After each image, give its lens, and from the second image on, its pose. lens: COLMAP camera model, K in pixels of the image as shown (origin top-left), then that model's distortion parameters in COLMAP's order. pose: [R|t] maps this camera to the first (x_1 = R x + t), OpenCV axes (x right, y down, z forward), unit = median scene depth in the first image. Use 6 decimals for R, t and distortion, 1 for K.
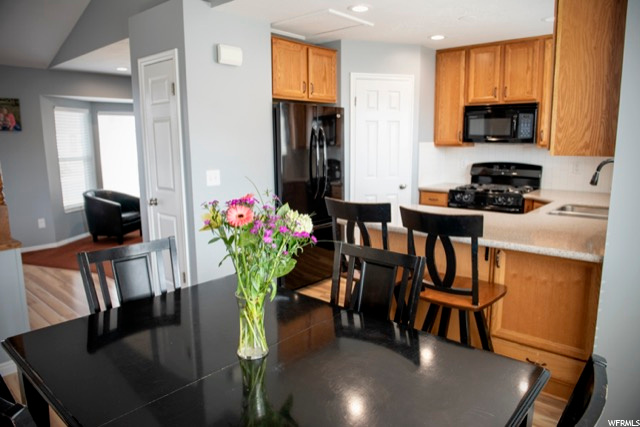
lens RADIAL K [[439.0, 0, 320.0], [0, 439.0, 213.5], [0, 0, 1]] dist [-0.044971, -0.002370]
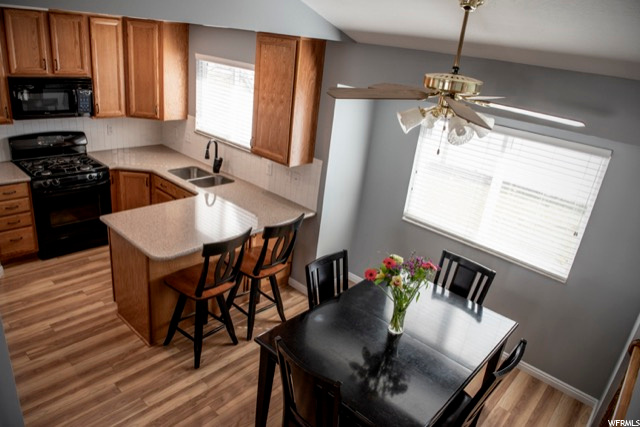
lens RADIAL K [[439.0, 0, 320.0], [0, 439.0, 213.5], [0, 0, 1]] dist [-0.044971, -0.002370]
pose [[0.005894, -0.363909, 0.931416, -0.563007], [0.048767, 0.930428, 0.363215, -0.282404], [-0.998793, 0.043282, 0.023231, 0.395360]]
